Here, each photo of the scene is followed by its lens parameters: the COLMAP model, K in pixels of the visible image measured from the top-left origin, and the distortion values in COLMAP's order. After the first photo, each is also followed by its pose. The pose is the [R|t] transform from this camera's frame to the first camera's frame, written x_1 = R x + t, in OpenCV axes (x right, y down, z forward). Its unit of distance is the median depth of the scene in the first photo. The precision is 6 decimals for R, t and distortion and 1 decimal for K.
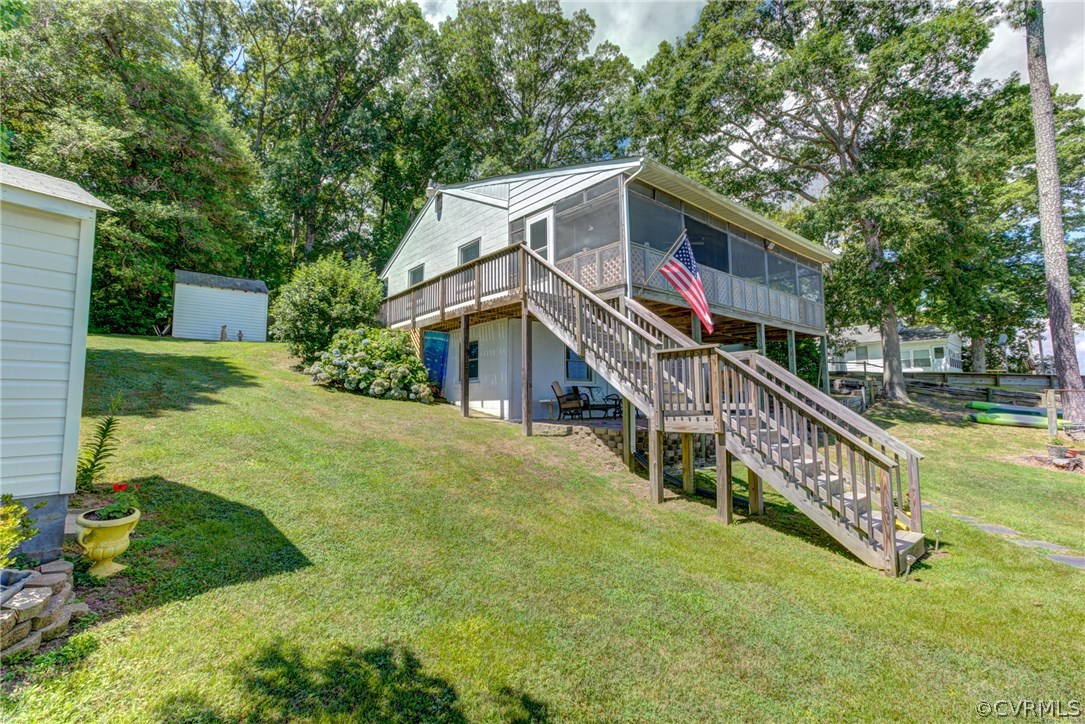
lens RADIAL K [[494.4, 0, 543.4], [0, 494.4, 364.0], [0, 0, 1]] dist [-0.004570, 0.002981]
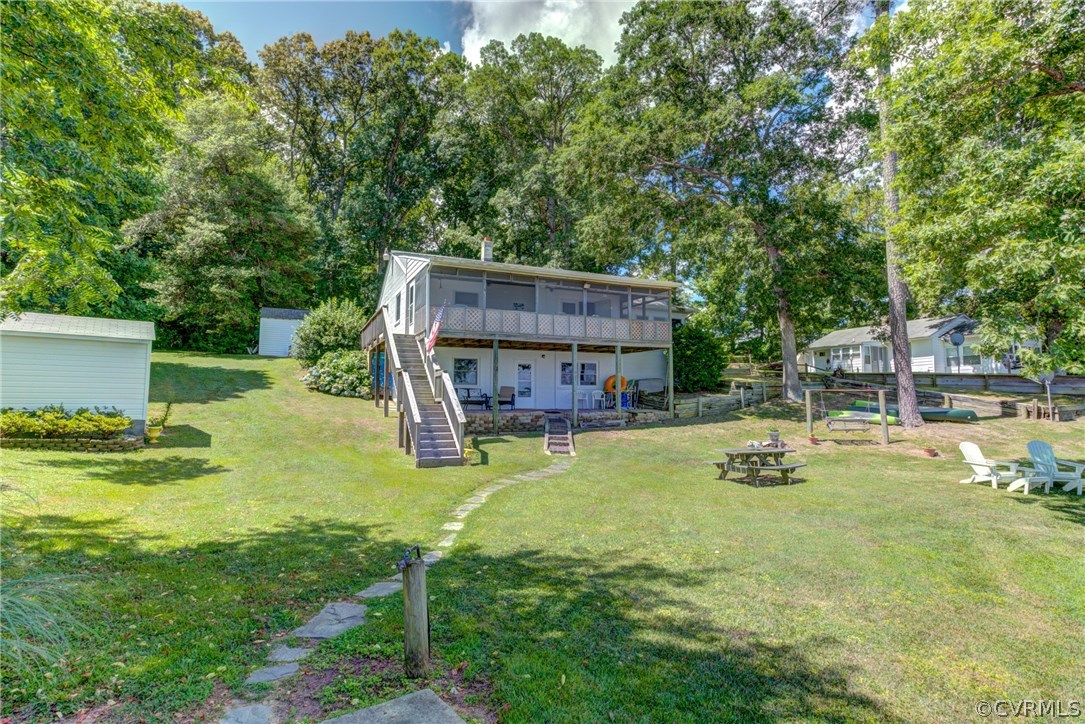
lens RADIAL K [[560.4, 0, 542.7], [0, 560.4, 362.3], [0, 0, 1]] dist [-0.005874, -0.000594]
pose [[0.962486, -0.016146, -0.270849, 0.619732], [0.015813, 0.999869, -0.003413, -0.018871], [0.270869, -0.000998, 0.962616, -0.448830]]
